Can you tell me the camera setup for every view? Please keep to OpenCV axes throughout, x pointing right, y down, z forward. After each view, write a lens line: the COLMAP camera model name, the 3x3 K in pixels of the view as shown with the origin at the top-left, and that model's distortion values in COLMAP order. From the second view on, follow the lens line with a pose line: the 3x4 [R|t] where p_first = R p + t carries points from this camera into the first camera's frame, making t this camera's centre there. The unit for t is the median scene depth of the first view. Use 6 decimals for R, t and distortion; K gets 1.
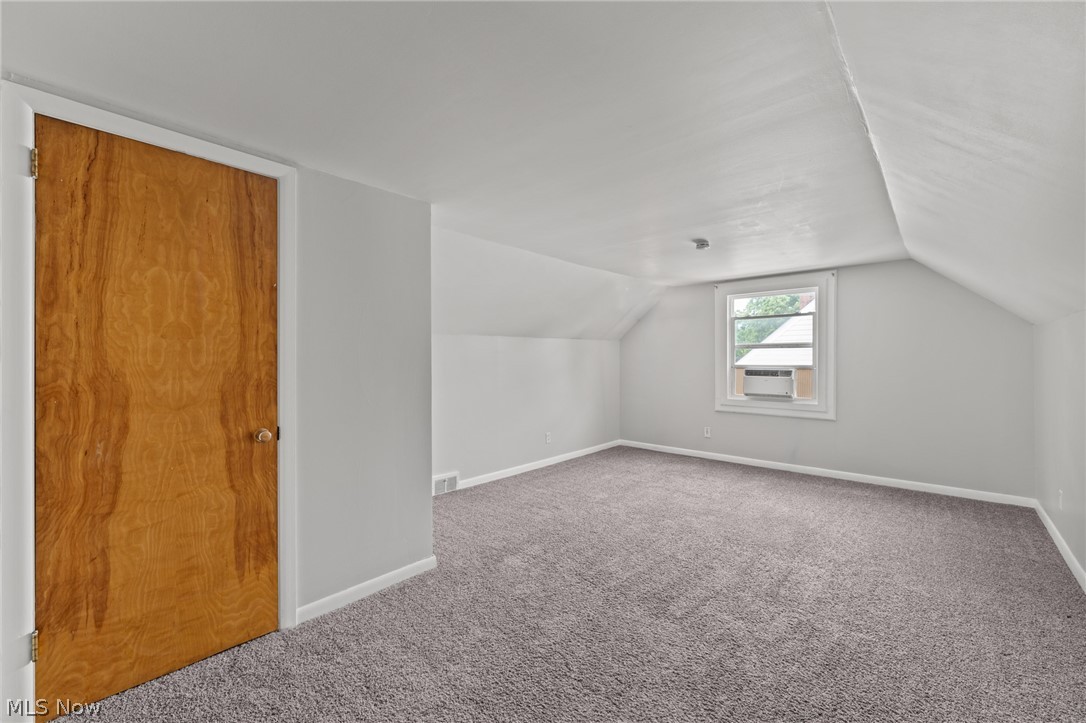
lens RADIAL K [[445.5, 0, 541.9], [0, 445.5, 364.3], [0, 0, 1]] dist [0.002395, -0.000053]
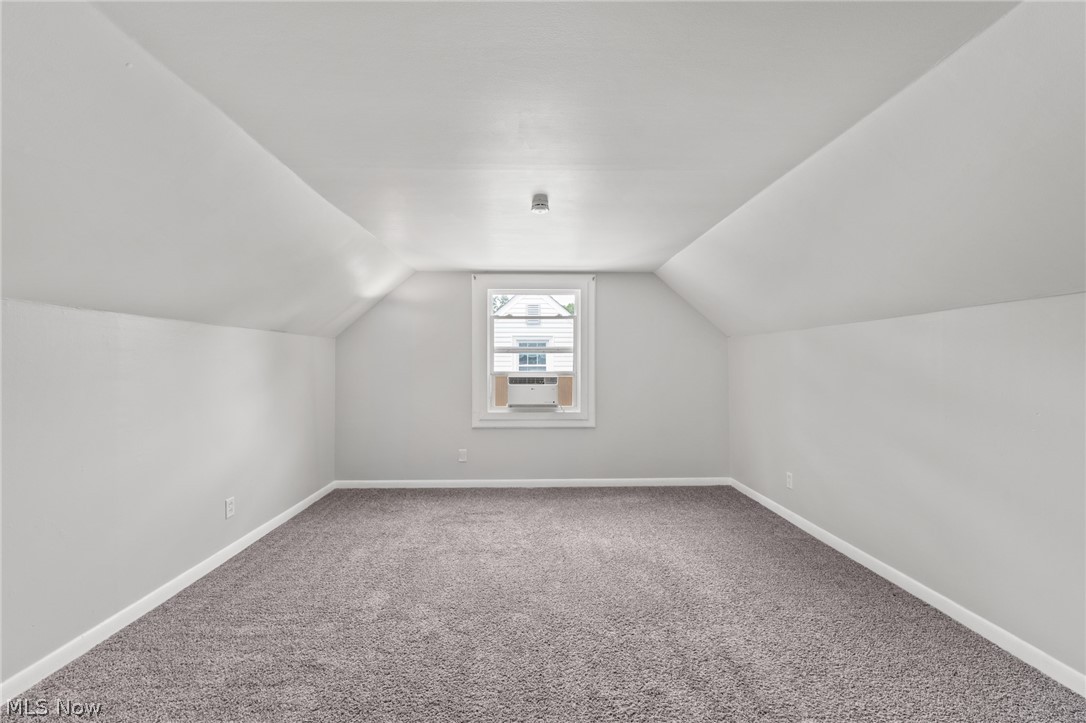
lens RADIAL K [[445.5, 0, 544.1], [0, 445.5, 362.6], [0, 0, 1]] dist [0.002395, -0.000053]
pose [[0.720960, 0.003865, 0.692966, -0.100359], [0.009915, 0.999825, -0.015891, -0.002059], [-0.692906, 0.018328, 0.720795, 0.371165]]
